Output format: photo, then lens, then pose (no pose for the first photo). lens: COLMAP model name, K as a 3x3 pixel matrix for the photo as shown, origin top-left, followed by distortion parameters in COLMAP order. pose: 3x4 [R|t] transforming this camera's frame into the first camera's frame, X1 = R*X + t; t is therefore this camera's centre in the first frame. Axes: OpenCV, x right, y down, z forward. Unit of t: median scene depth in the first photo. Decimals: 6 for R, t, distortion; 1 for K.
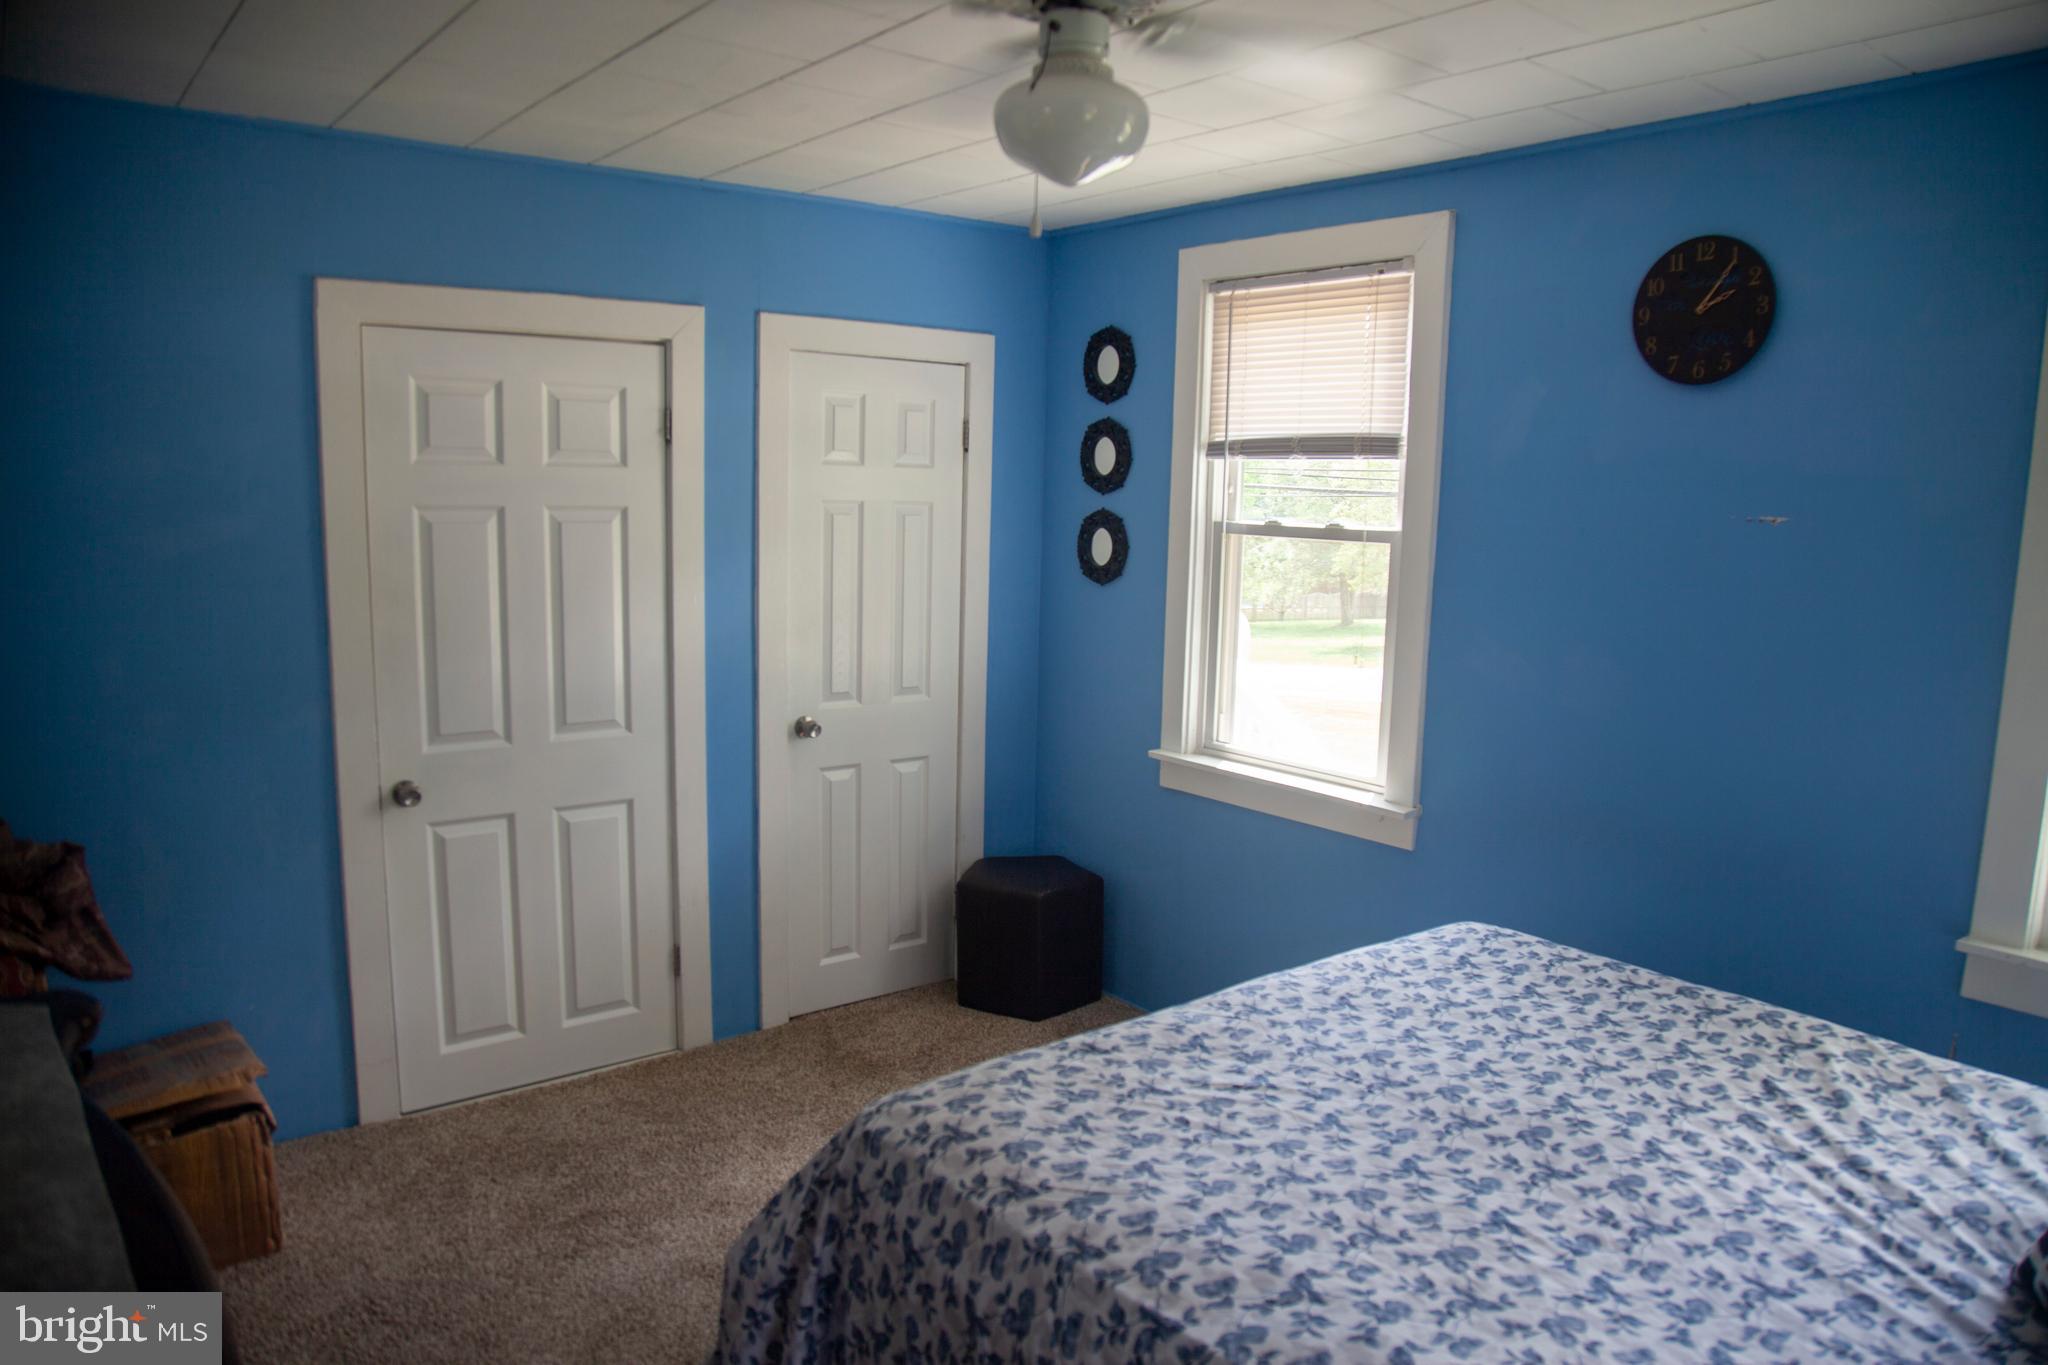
lens RADIAL K [[1399.9, 0, 1053.4], [0, 1399.9, 684.9], [0, 0, 1]] dist [-0.123522, 0.088280]
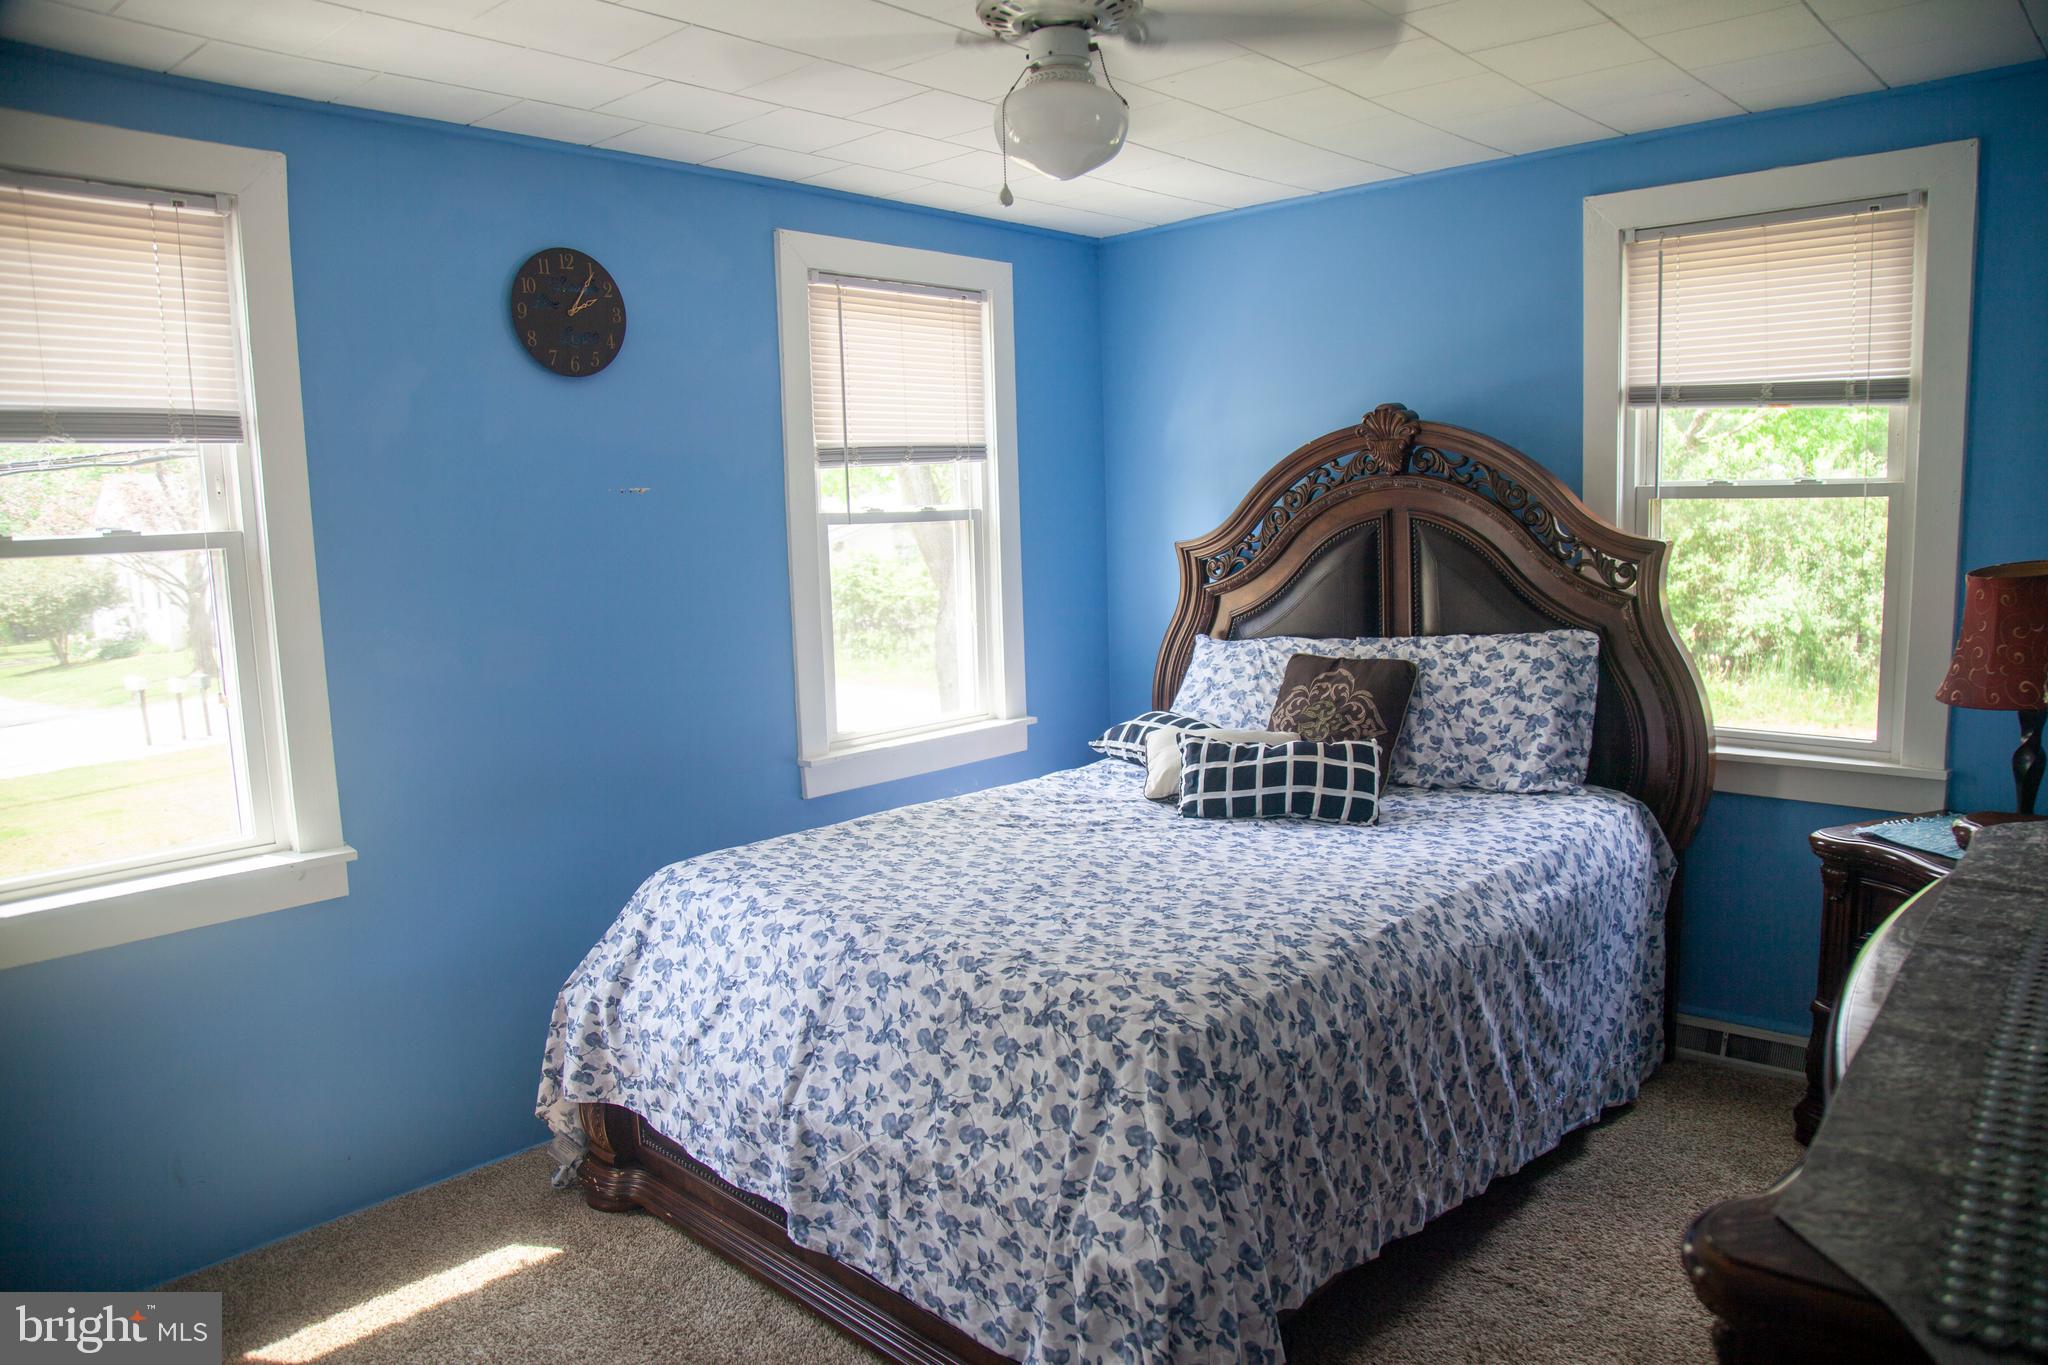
lens RADIAL K [[1415.9, 0, 1031.8], [0, 1415.9, 656.7], [0, 0, 1]] dist [0.000940, -0.000934]
pose [[-0.151140, -0.139226, 0.978659, -1.083947], [0.162685, 0.973029, 0.163550, -0.167211], [-0.975034, 0.183932, -0.124413, 1.107010]]
